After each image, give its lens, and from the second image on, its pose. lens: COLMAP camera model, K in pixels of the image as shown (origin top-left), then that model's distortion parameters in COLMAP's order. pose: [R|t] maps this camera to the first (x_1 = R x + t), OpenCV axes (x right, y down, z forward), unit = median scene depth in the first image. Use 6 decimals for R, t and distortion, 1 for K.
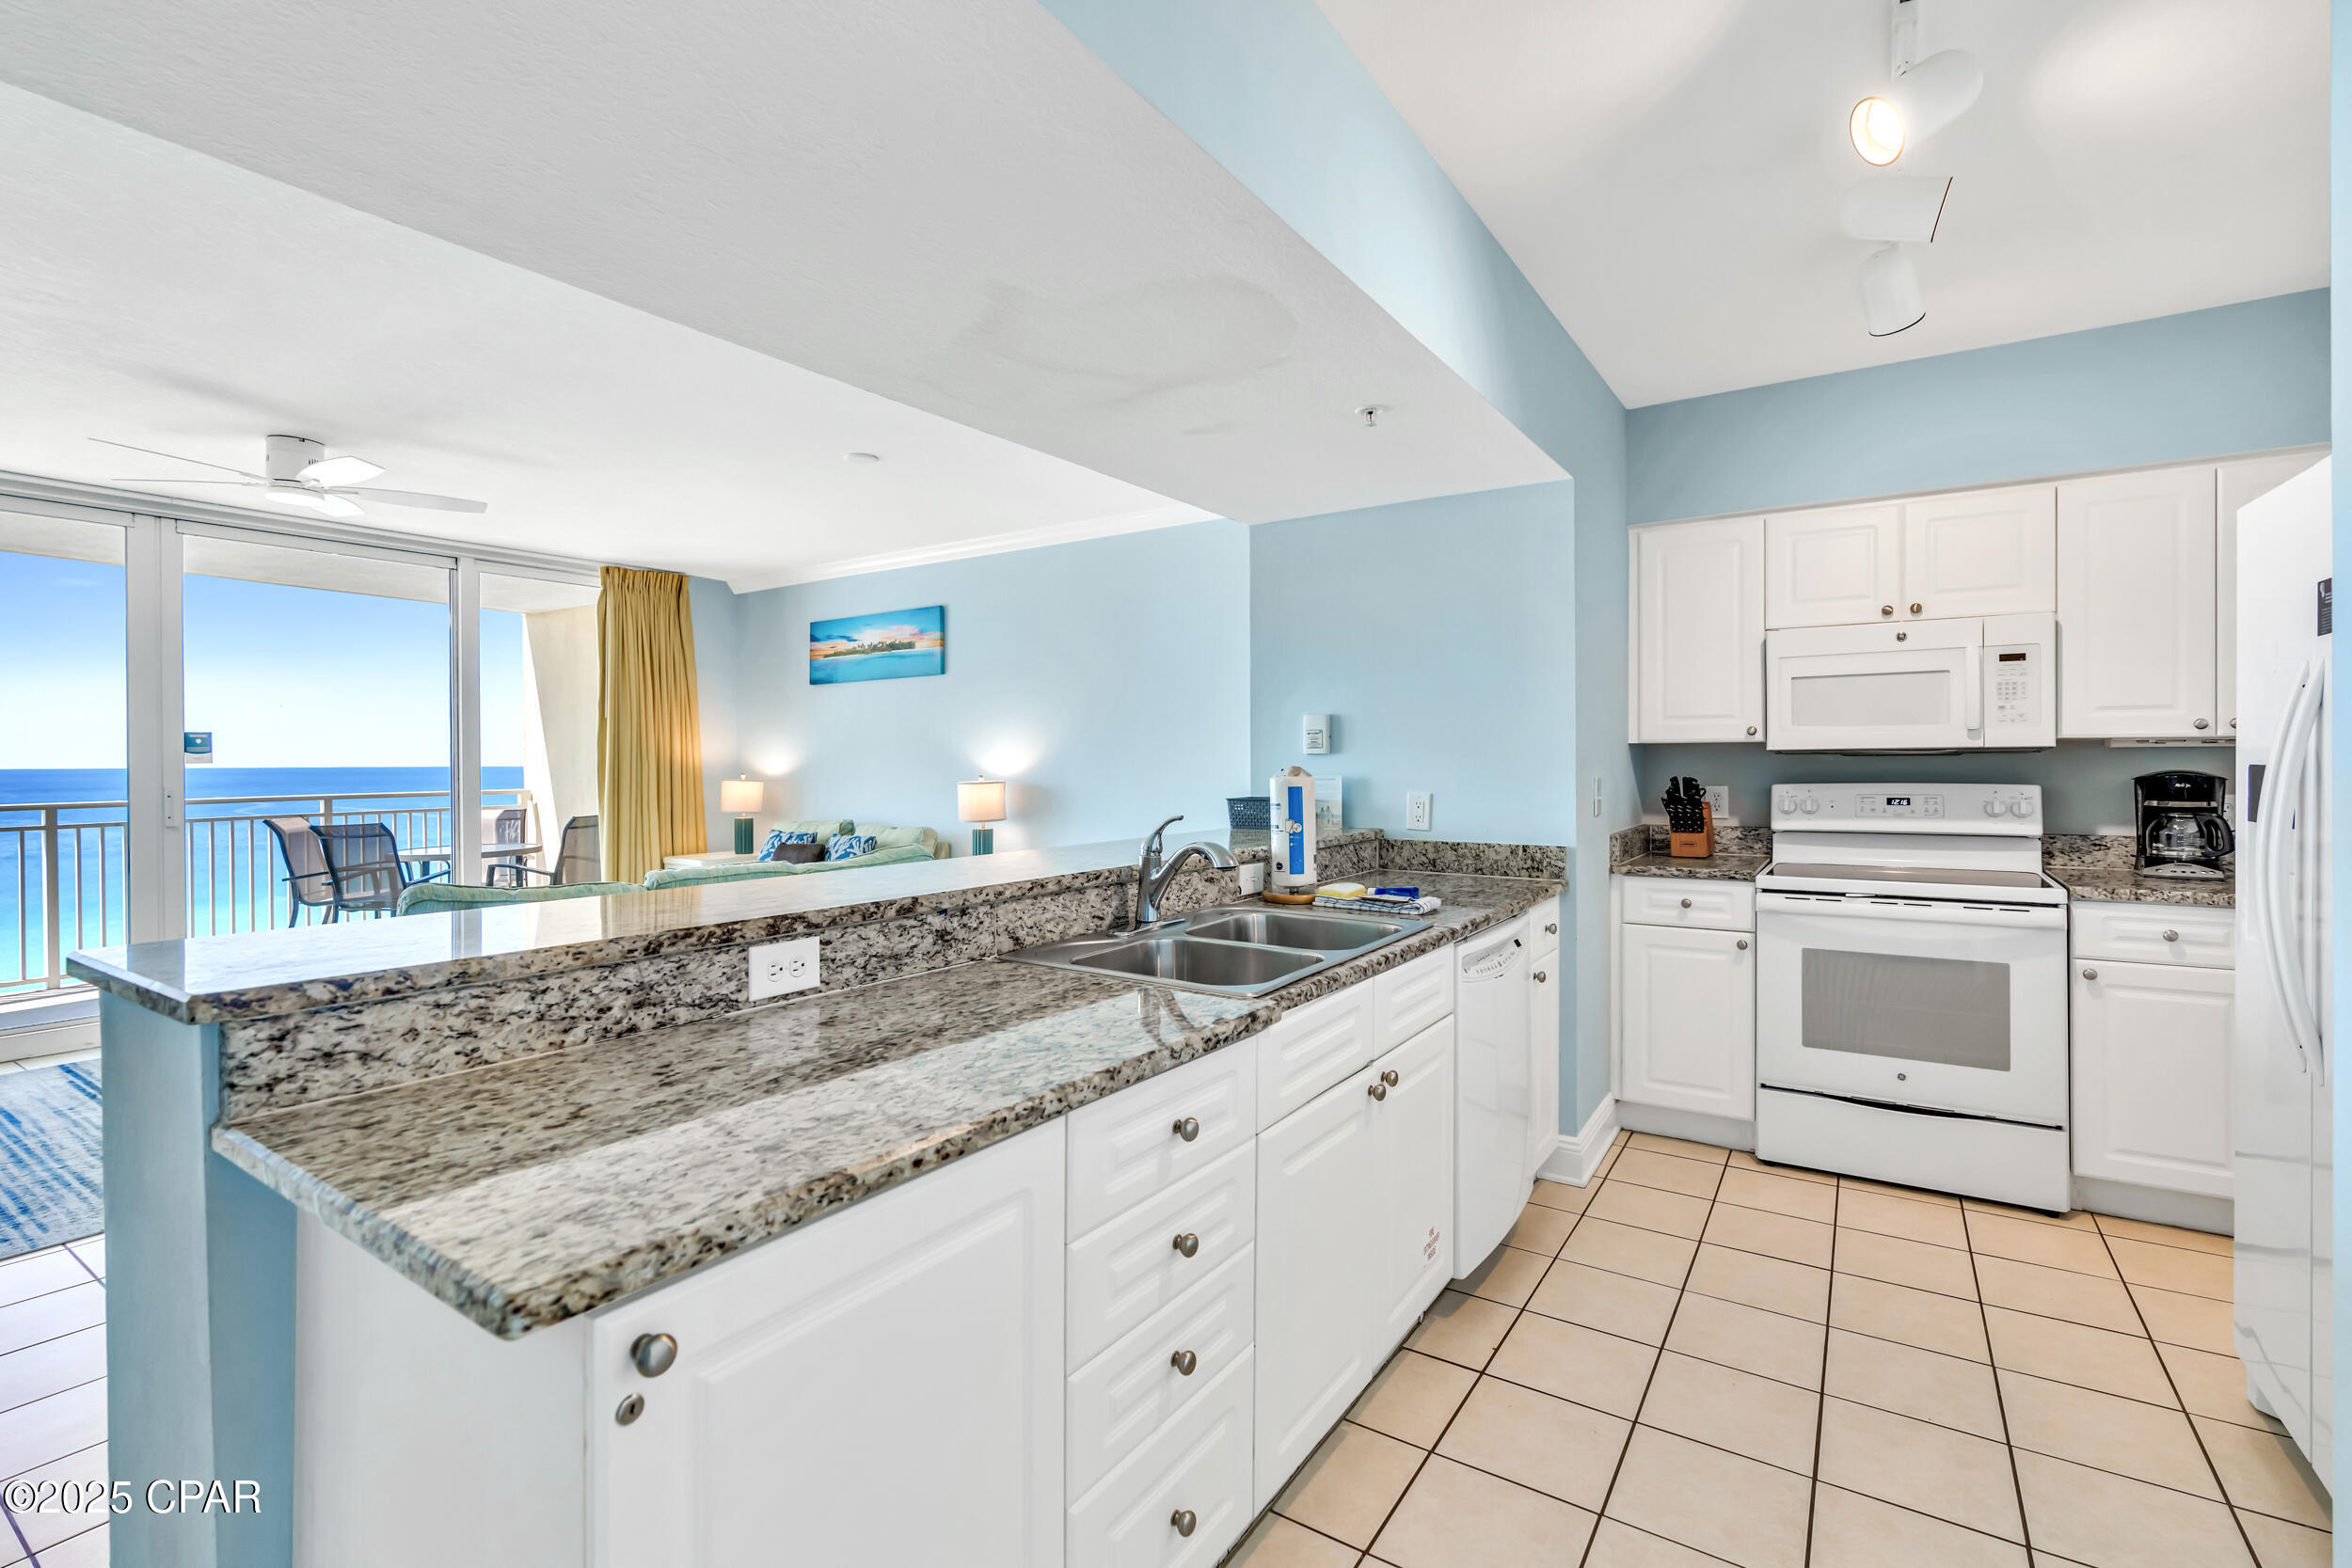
lens RADIAL K [[1062.5, 0, 1176.6], [0, 1062.5, 765.4], [0, 0, 1]] dist [-0.010353, 0.004619]
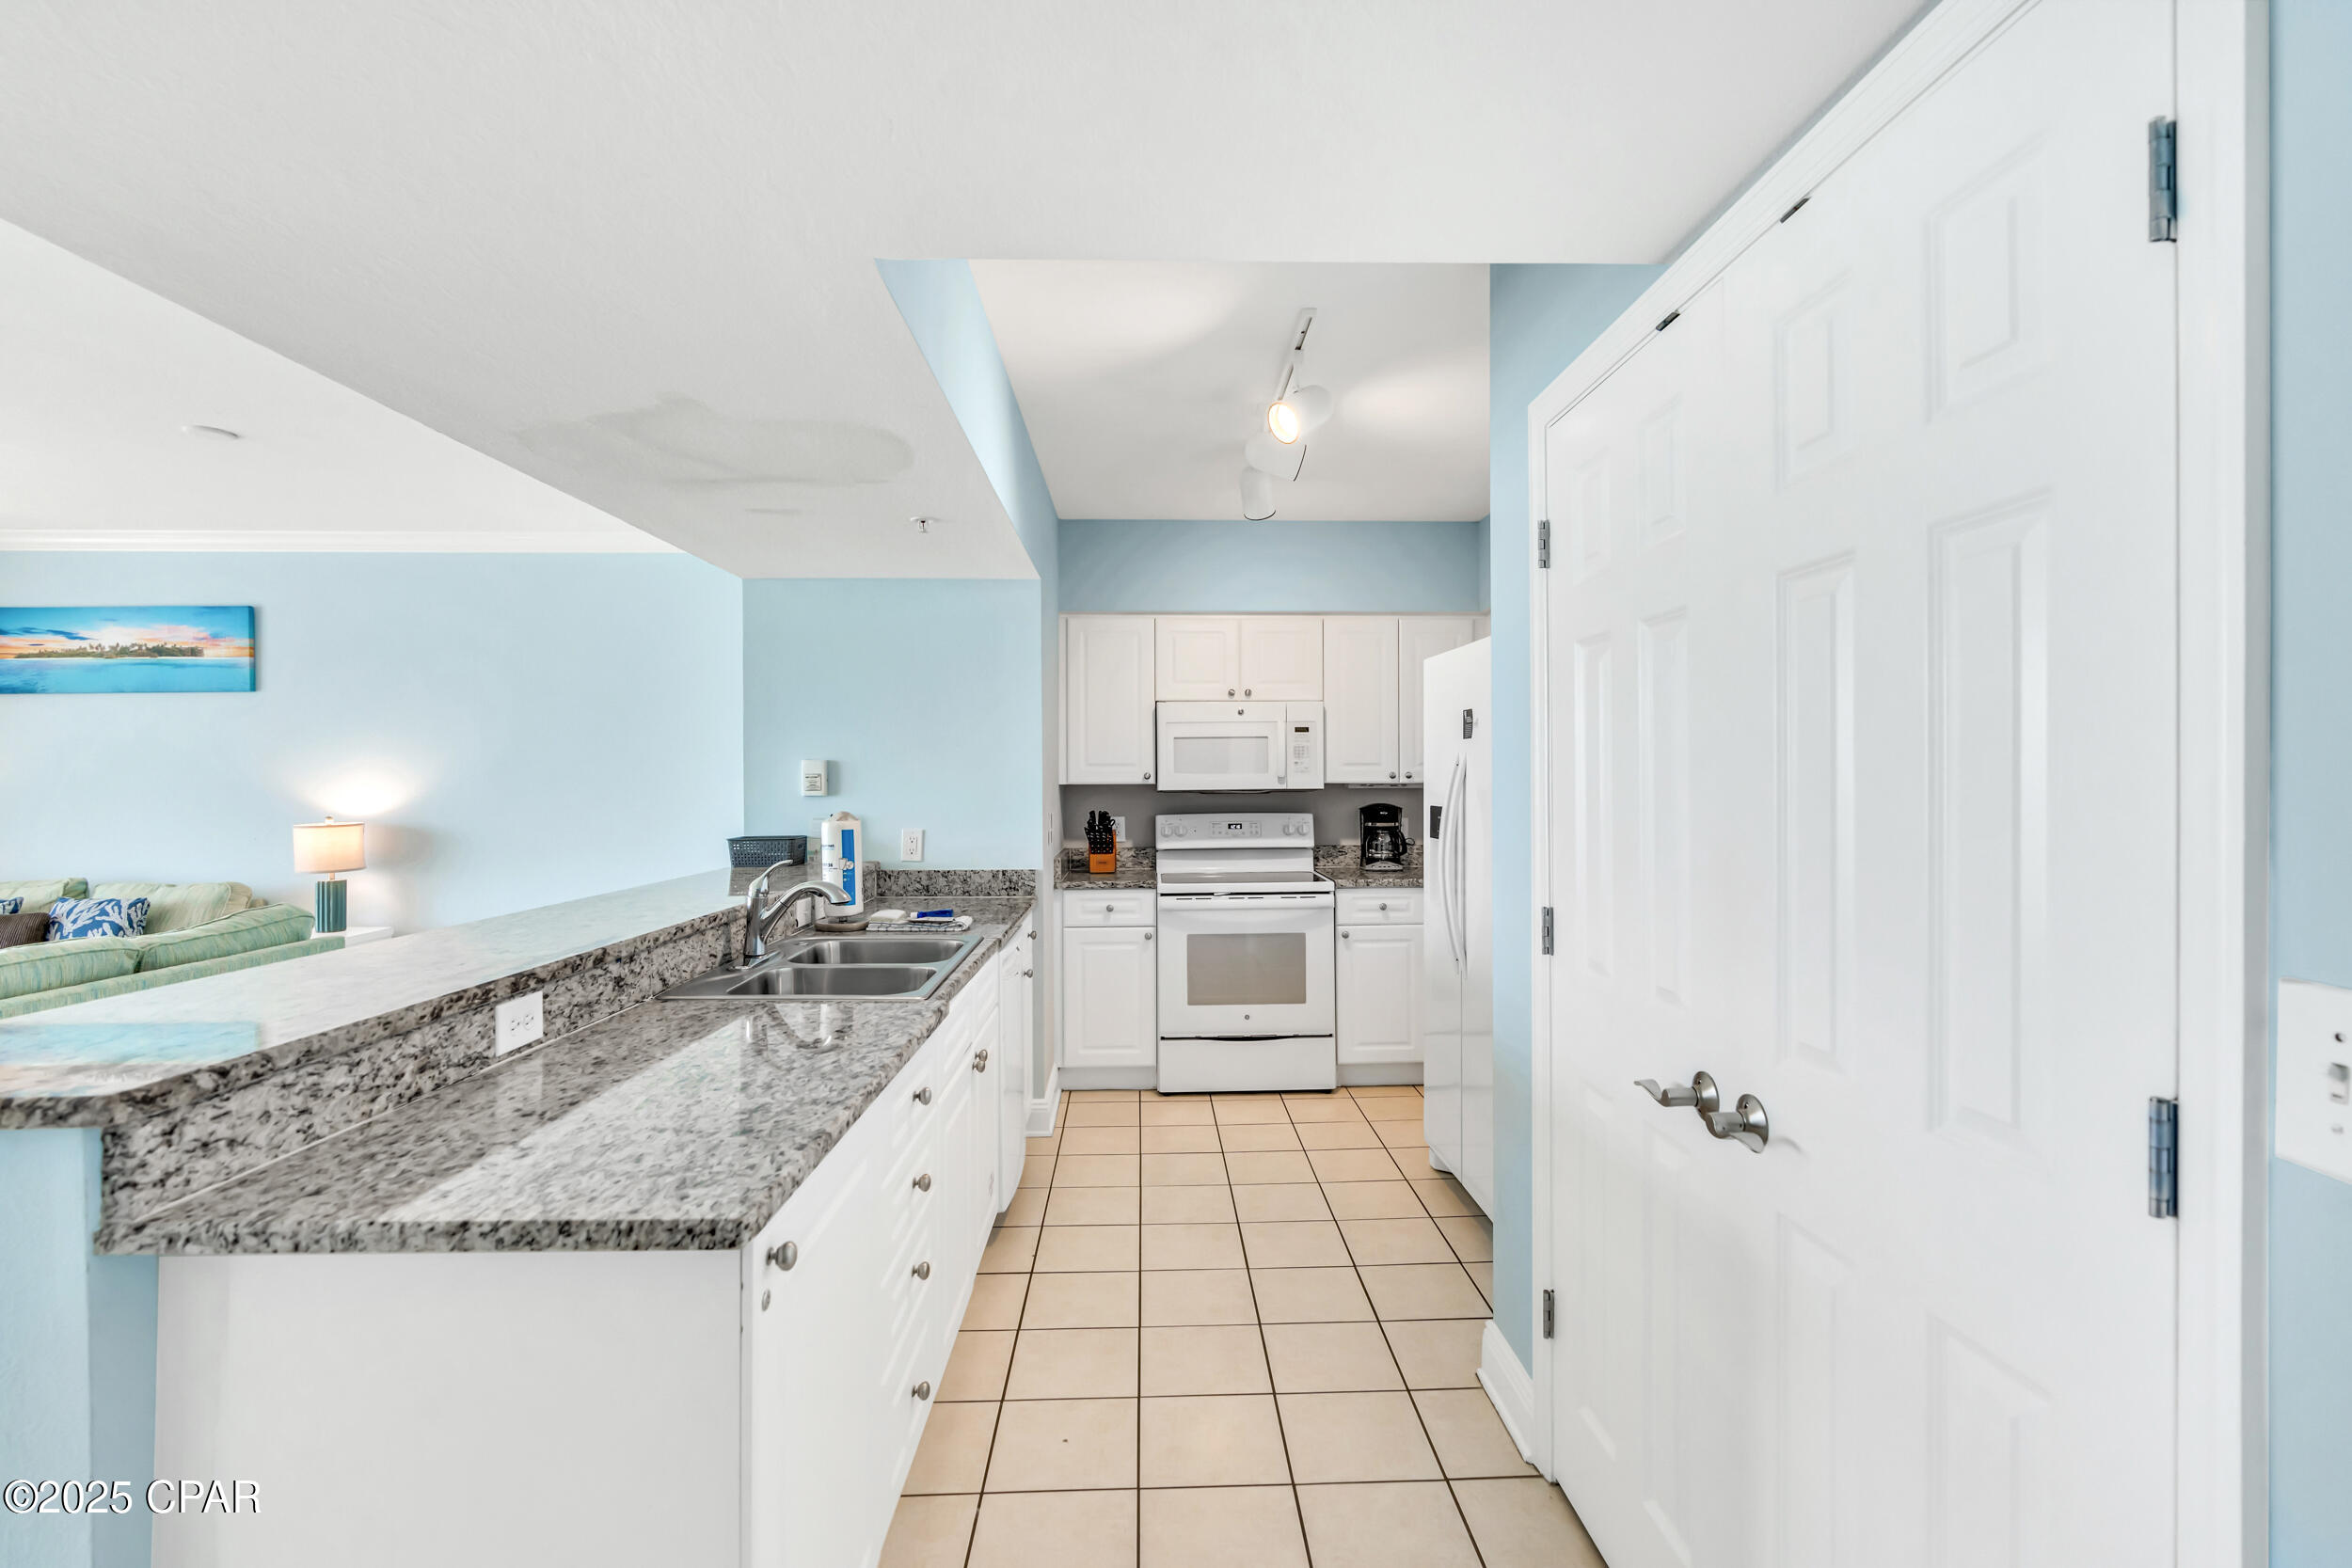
lens RADIAL K [[1062.5, 0, 1189.1], [0, 1062.5, 785.4], [0, 0, 1]] dist [-0.010353, 0.004619]
pose [[0.809062, -0.002750, 0.587716, -0.217037], [0.003741, 0.999993, -0.000470, -0.021415], [-0.587711, 0.002579, 0.809067, -0.122941]]
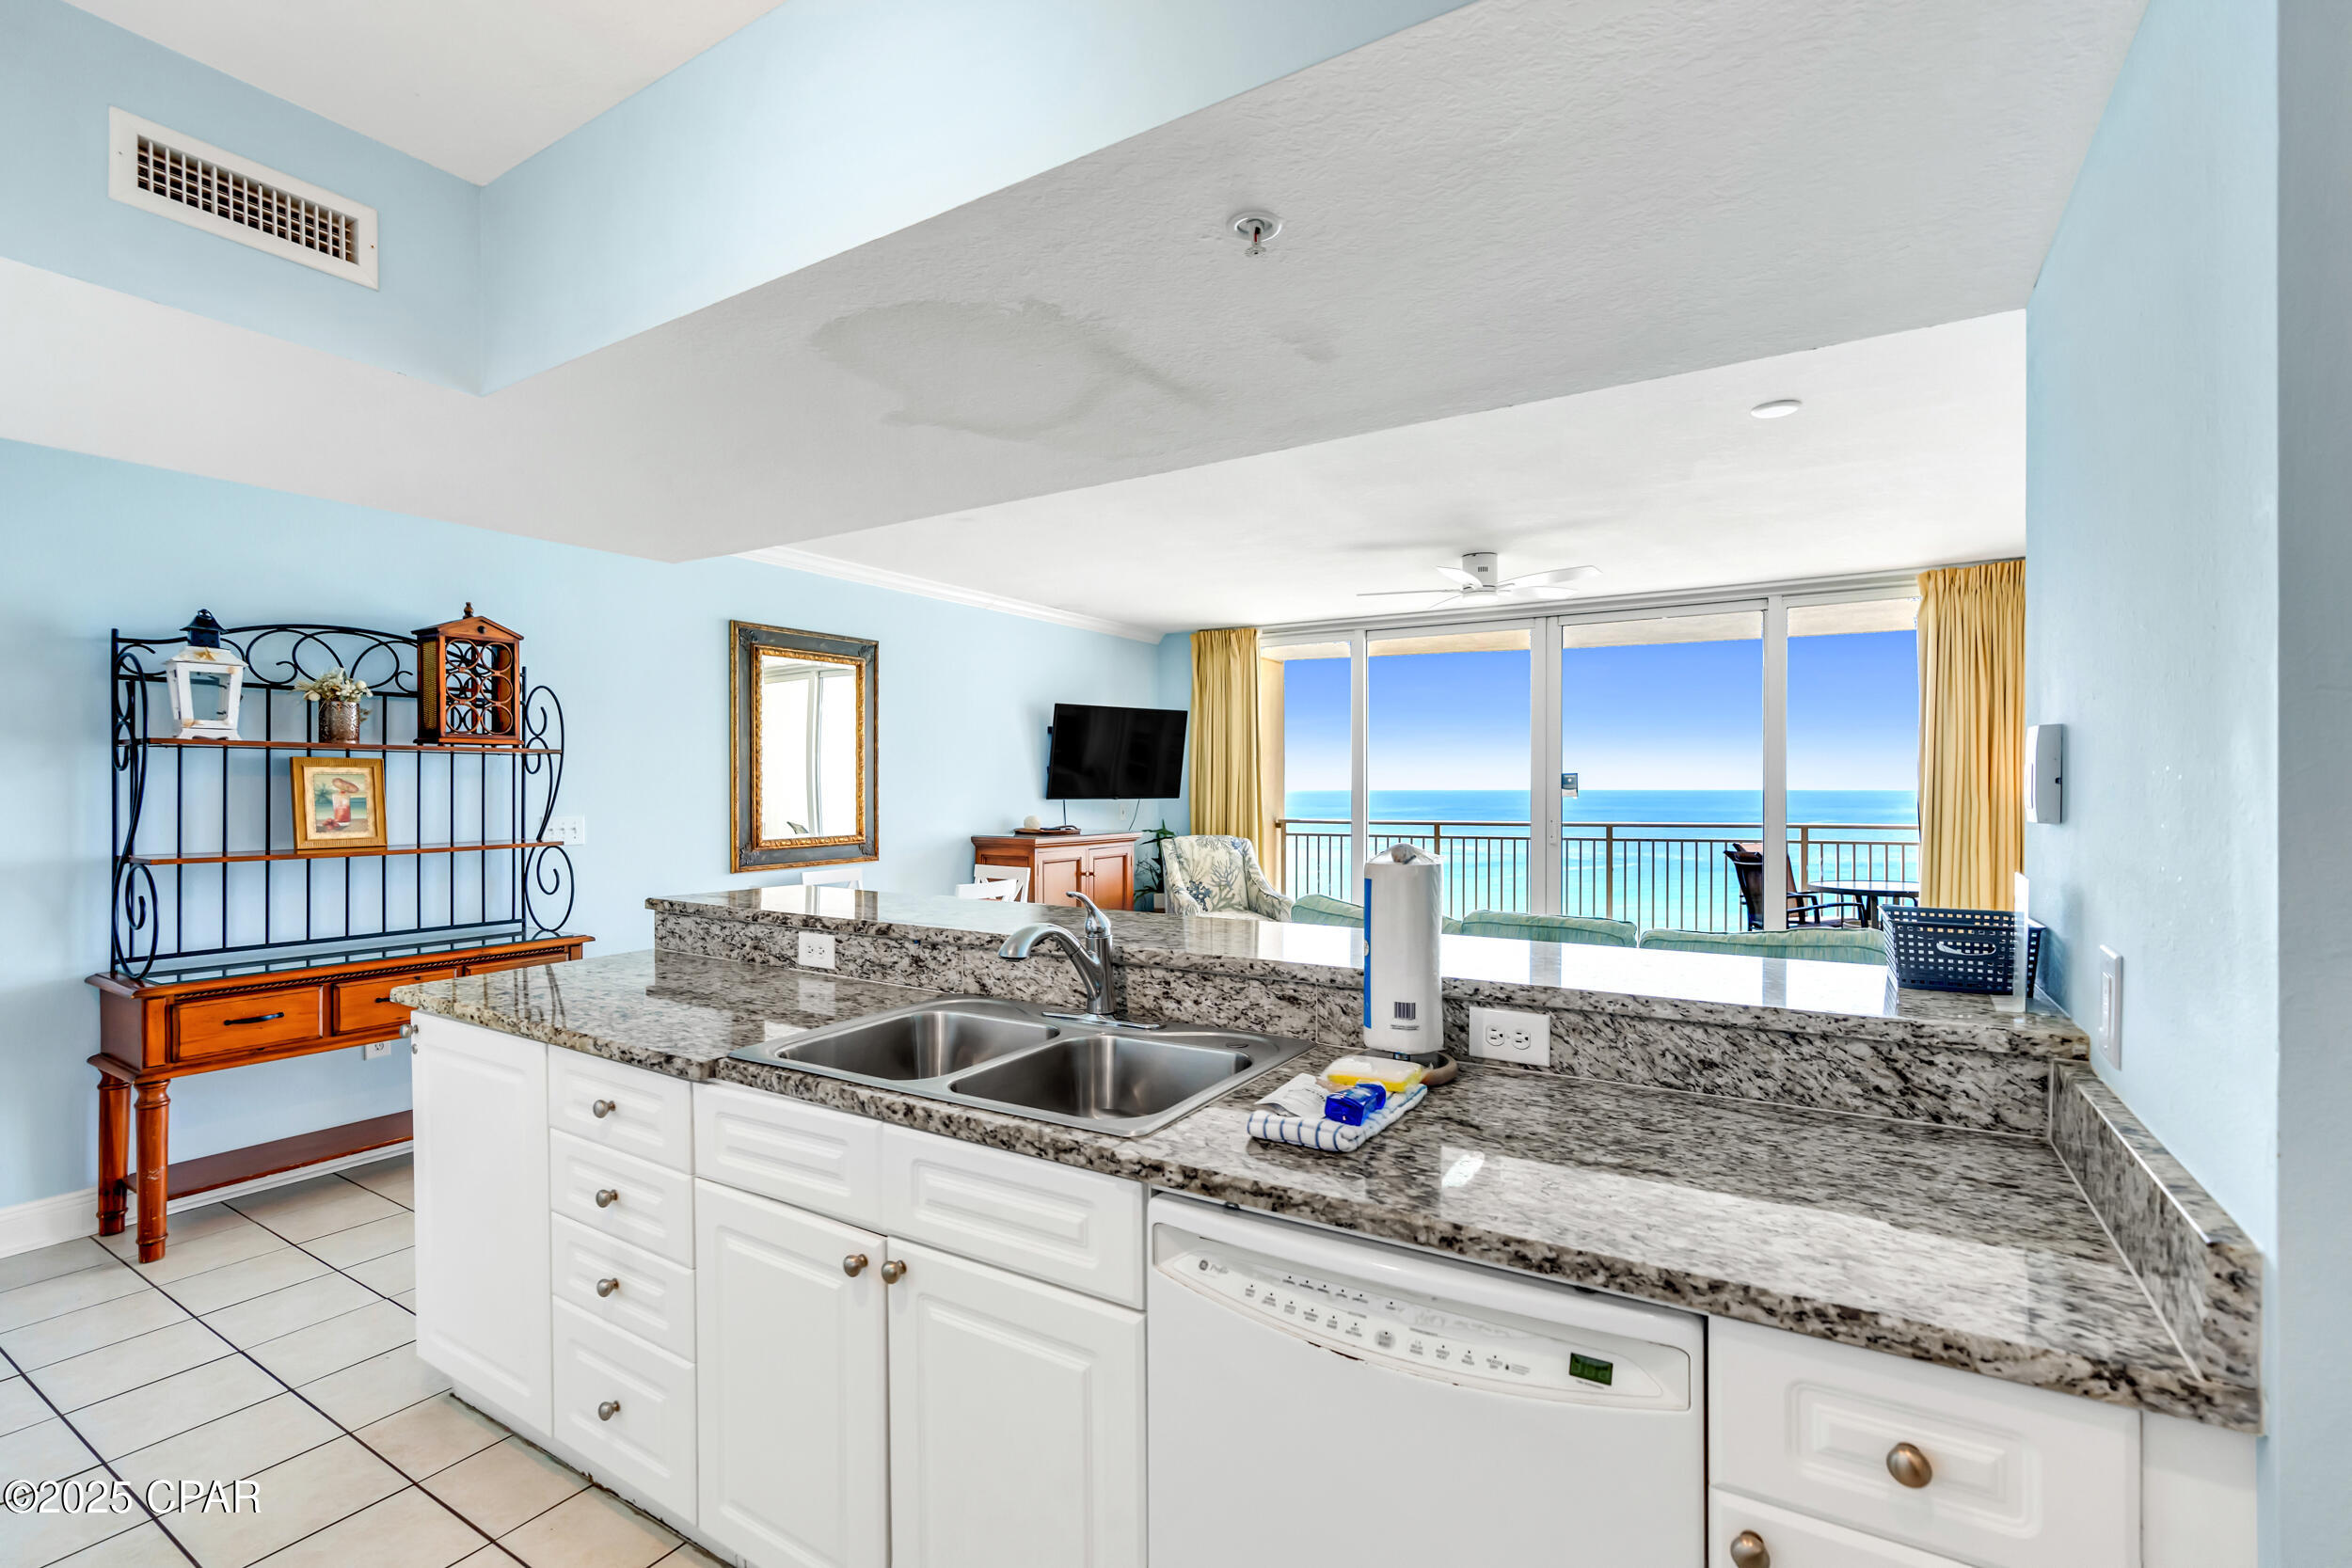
lens RADIAL K [[1047.5, 0, 1185.1], [0, 1047.5, 794.4], [0, 0, 1]] dist [-0.008902, 0.002085]
pose [[0.035891, 0.010736, -0.999298, 0.563886], [-0.003767, 0.999937, 0.010607, -0.026069], [0.999349, 0.003384, 0.035929, 0.715314]]
